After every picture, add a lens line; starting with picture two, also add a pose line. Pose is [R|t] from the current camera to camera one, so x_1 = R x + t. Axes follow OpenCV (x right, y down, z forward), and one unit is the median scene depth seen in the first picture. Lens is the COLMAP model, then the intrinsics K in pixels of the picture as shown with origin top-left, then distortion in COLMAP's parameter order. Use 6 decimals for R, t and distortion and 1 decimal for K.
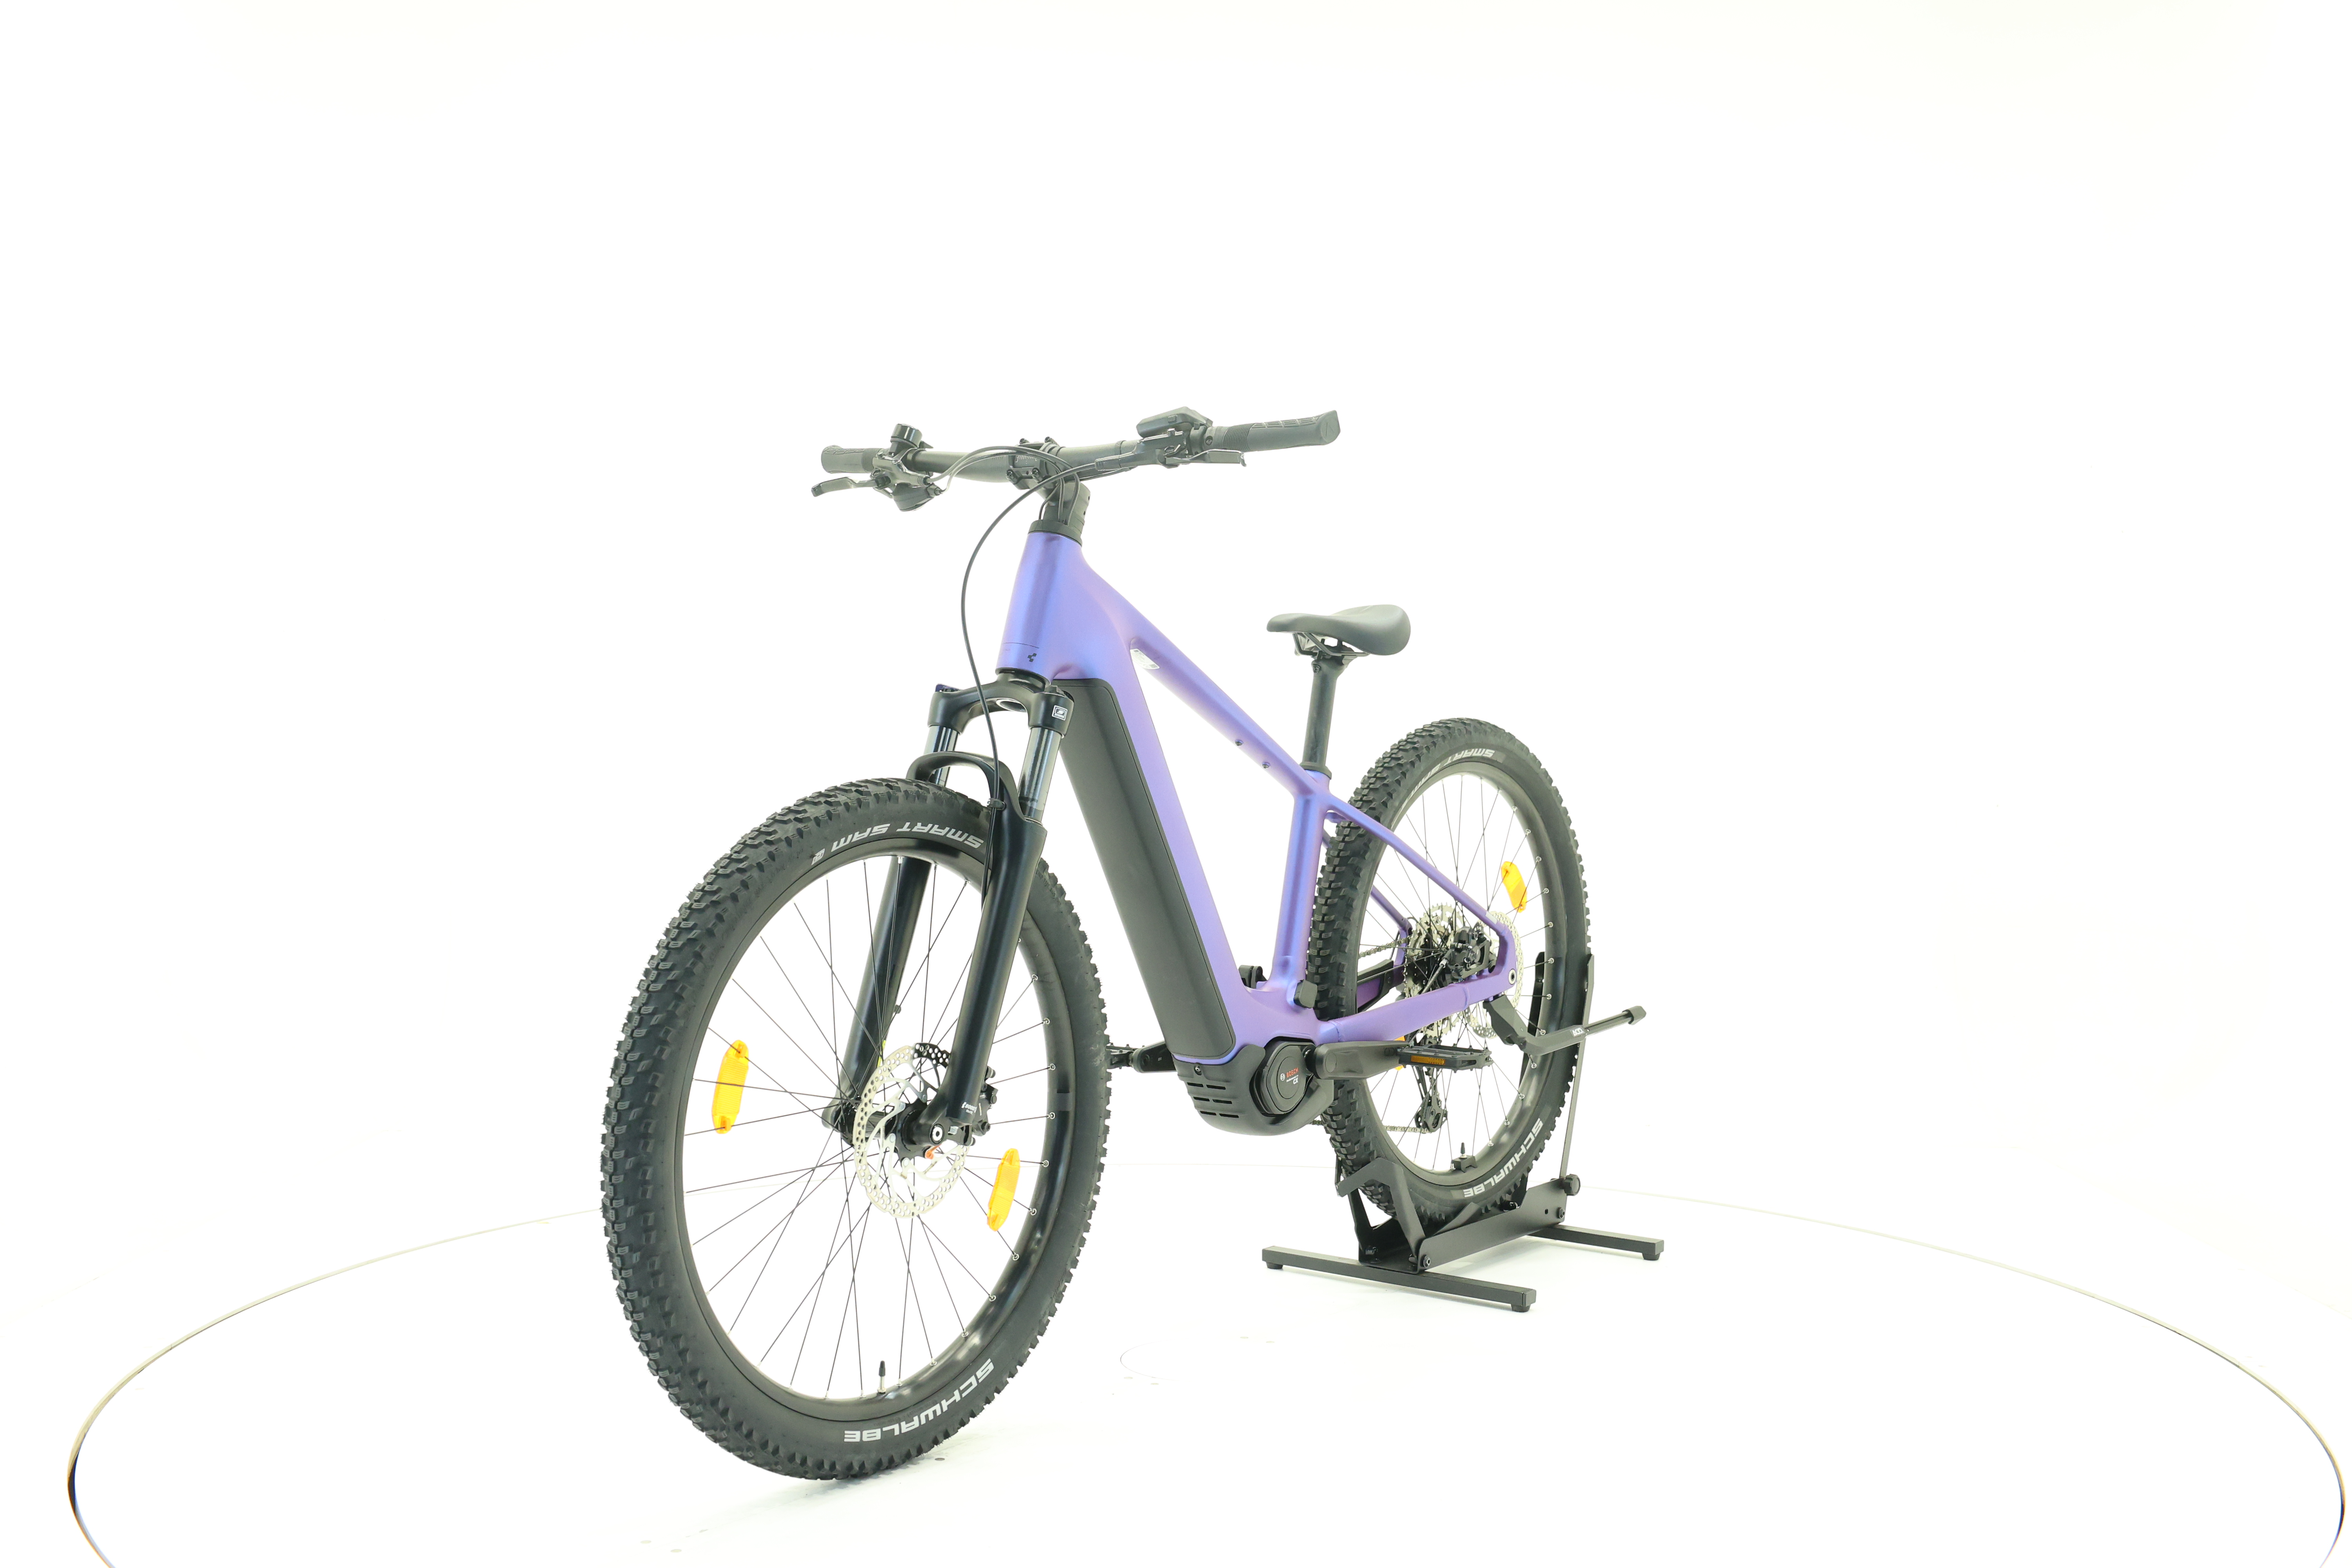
lens RADIAL K [[2449.2, 0, 1176.5], [0, 2449.2, 778.5], [0, 0, 1]] dist [-0.013562, -0.003387]
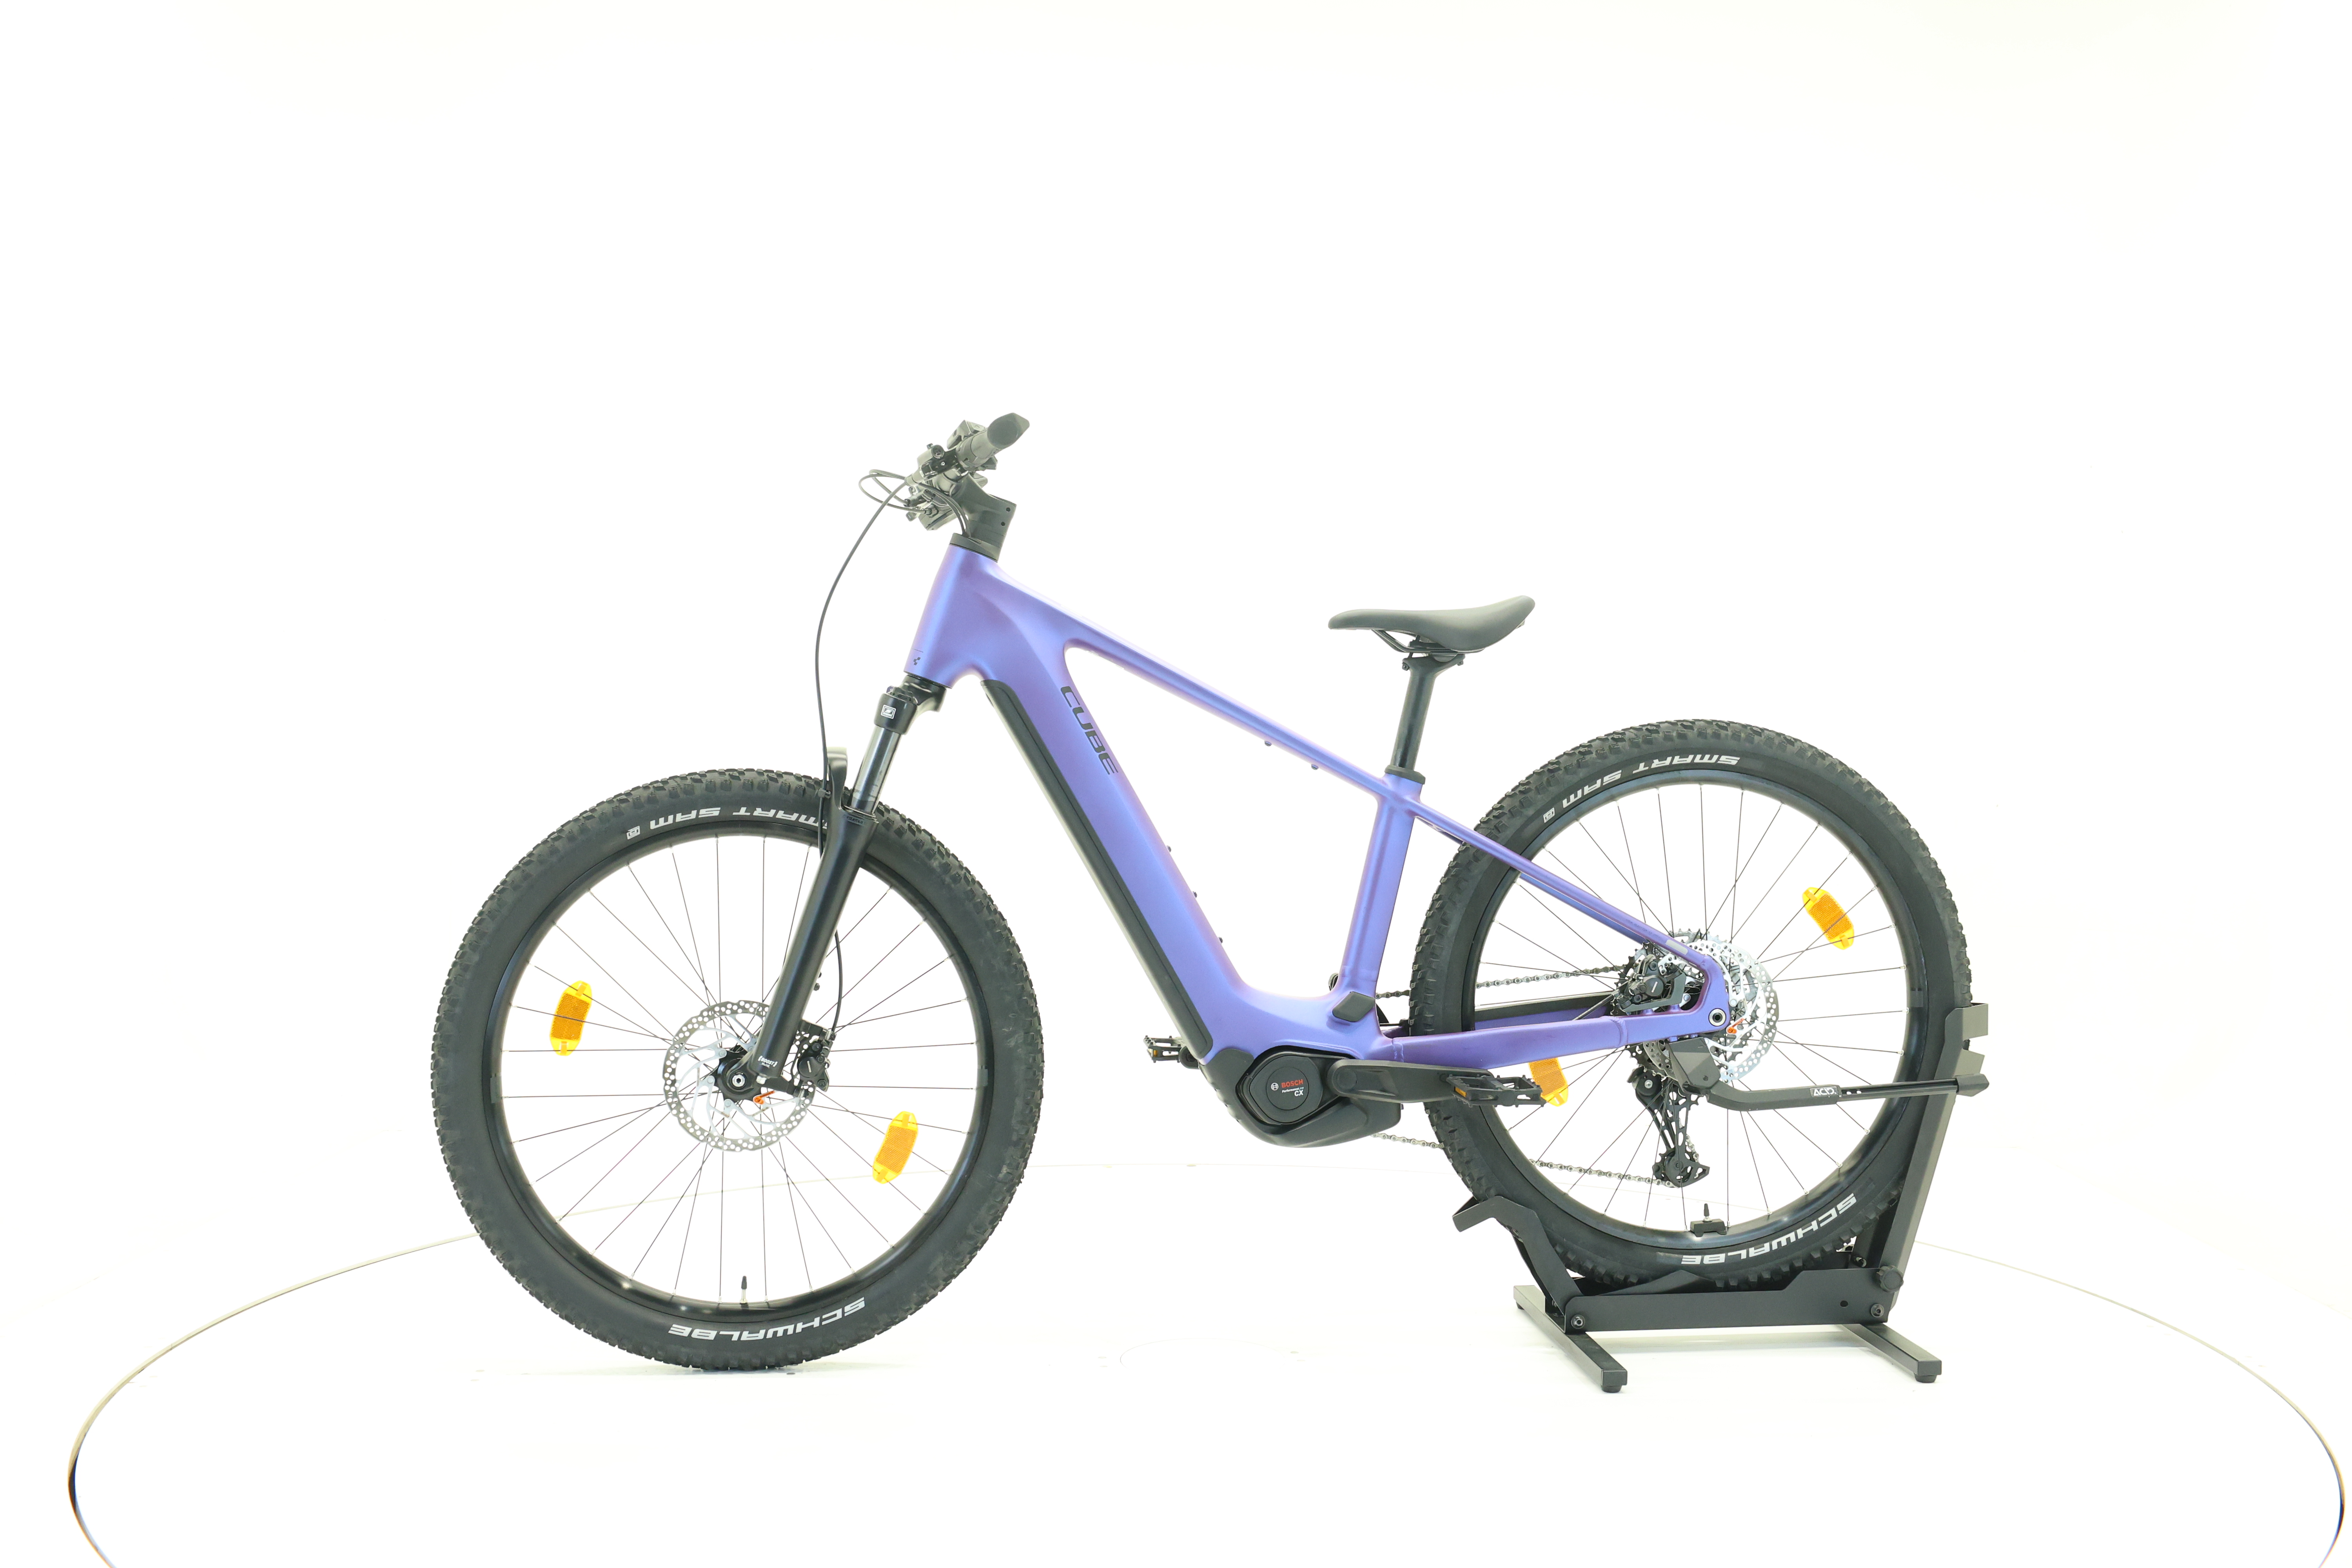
lens RADIAL K [[2449.2, 0, 1176.5], [0, 2449.2, 778.5], [0, 0, 1]] dist [-0.013562, -0.003387]
pose [[0.690871, 0.017909, -0.722756, 0.745651], [-0.020796, 0.999772, 0.004894, -0.004651], [0.722679, 0.011649, 0.691086, 0.308475]]
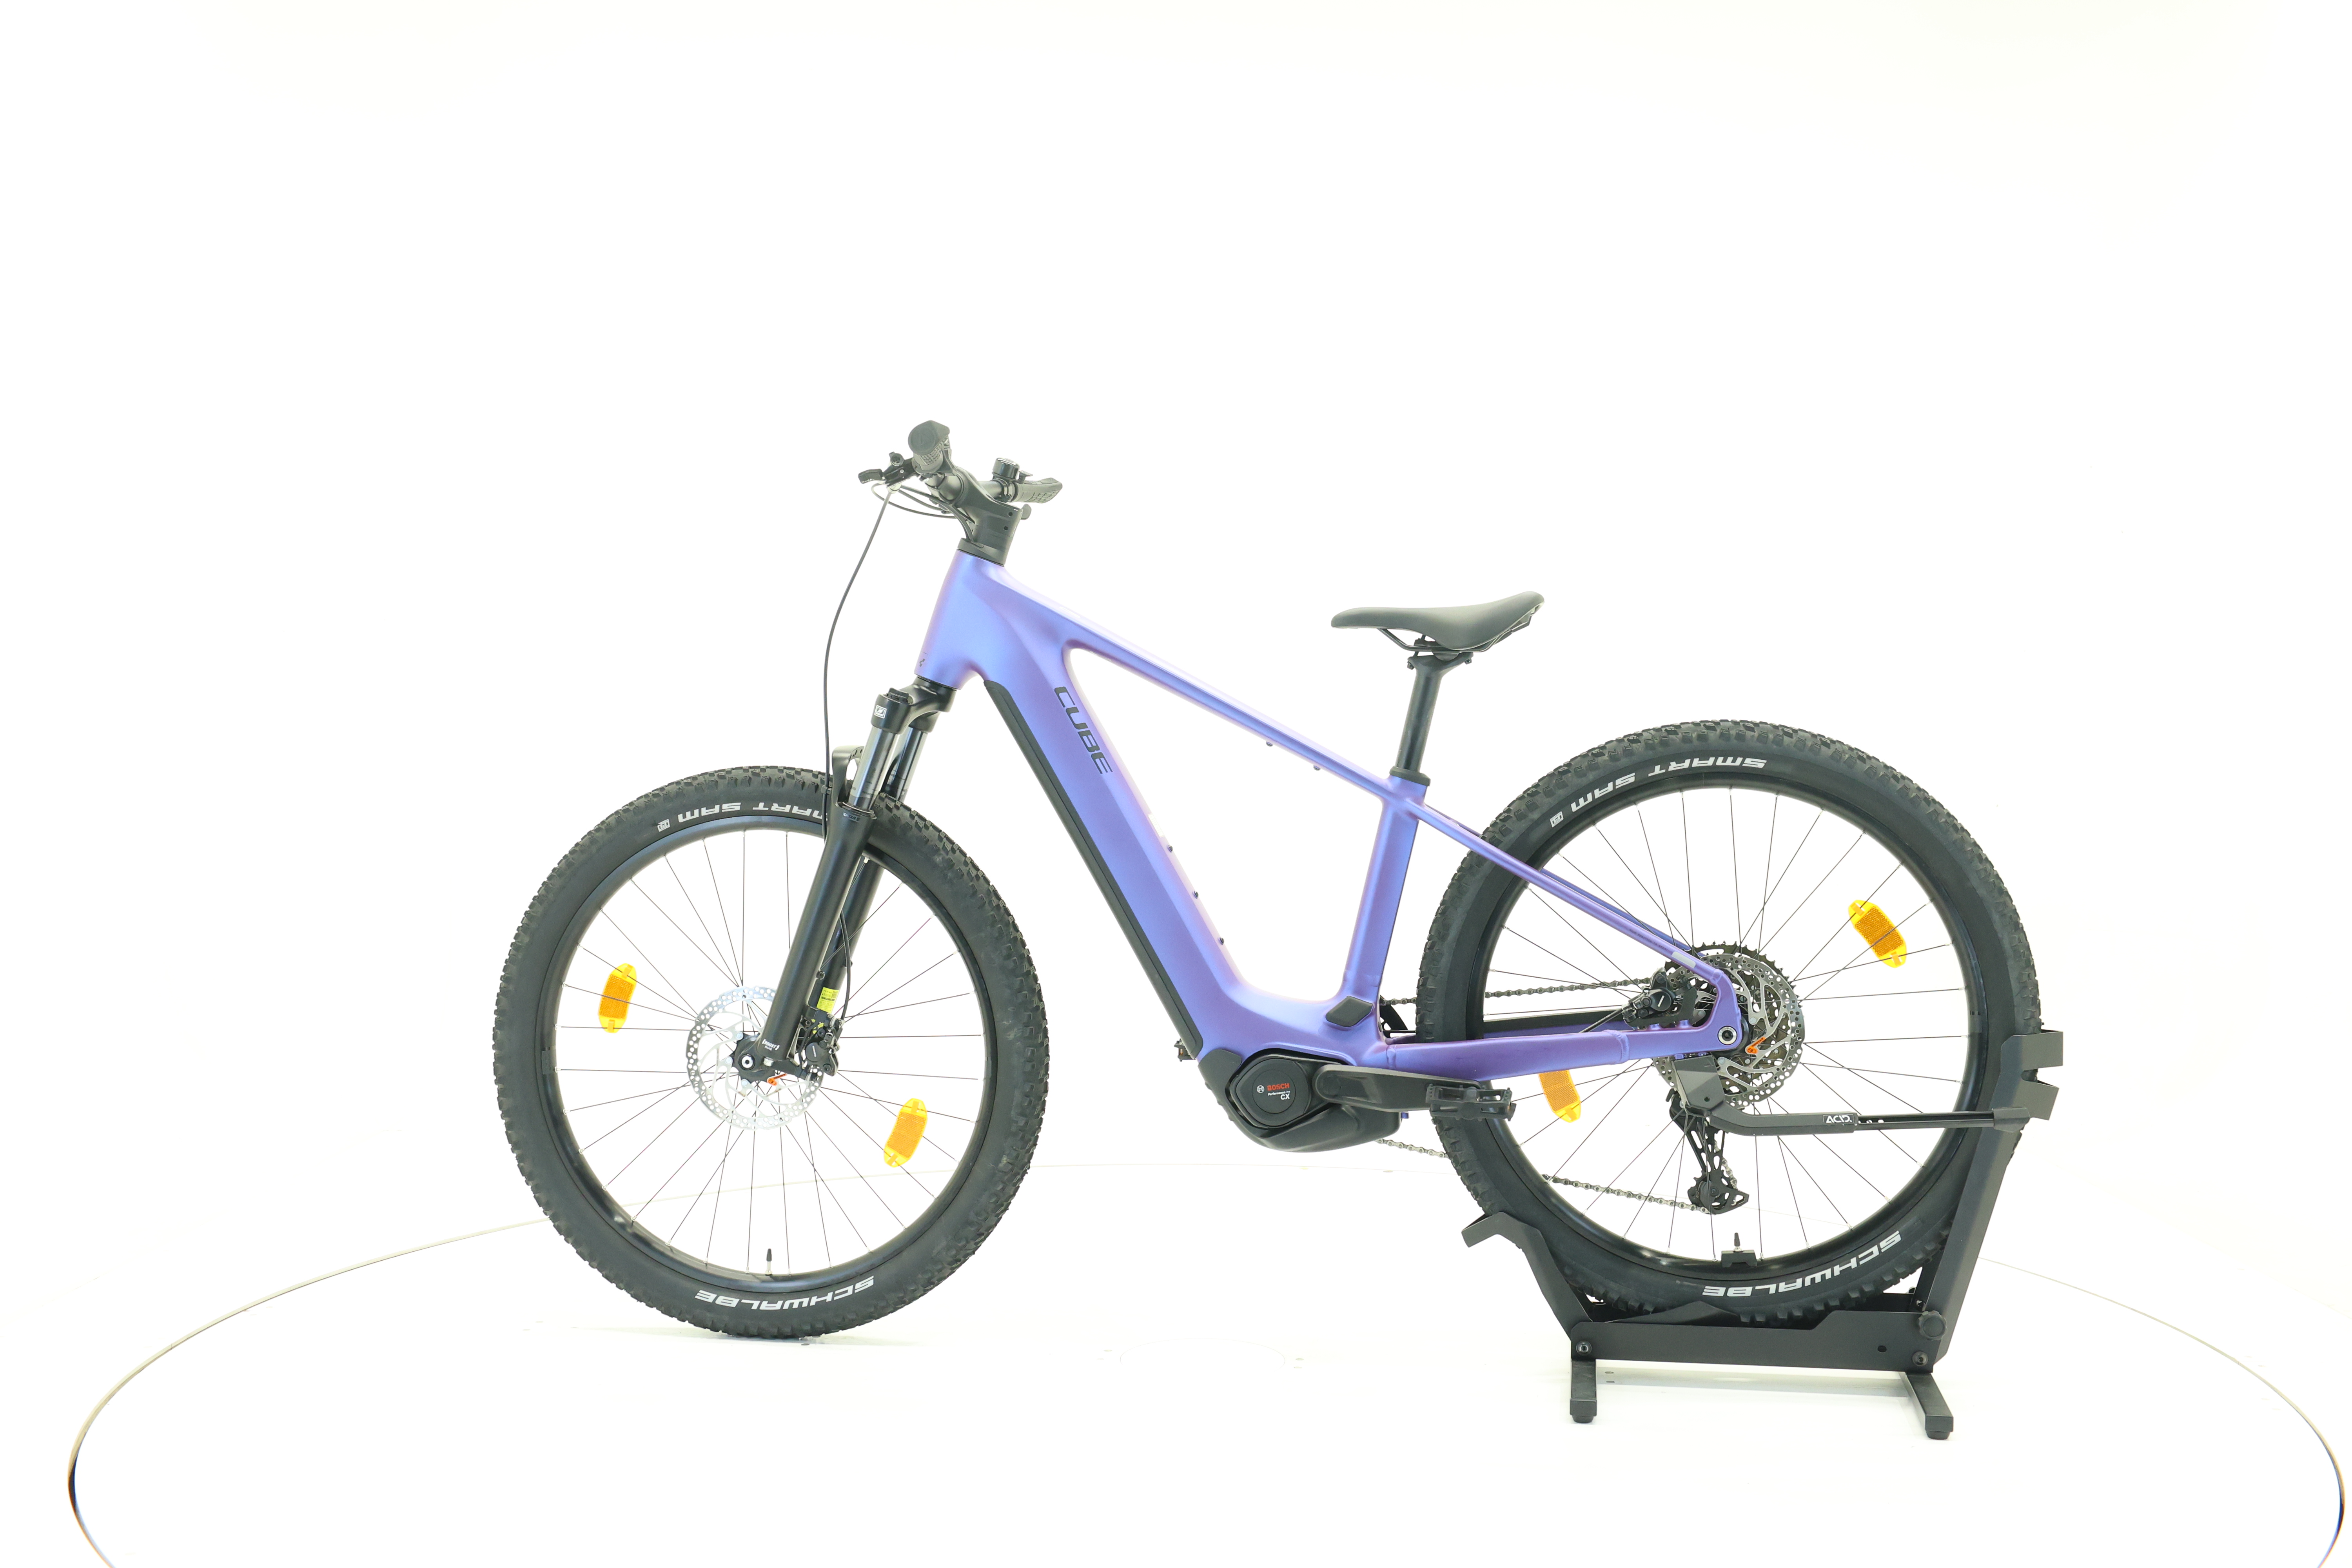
lens RADIAL K [[2449.2, 0, 1176.5], [0, 2449.2, 778.5], [0, 0, 1]] dist [-0.013562, -0.003387]
pose [[0.471218, 0.019964, -0.881791, 0.911877], [-0.026323, 0.999617, 0.008565, -0.008391], [0.881624, 0.019175, 0.471563, 0.531710]]
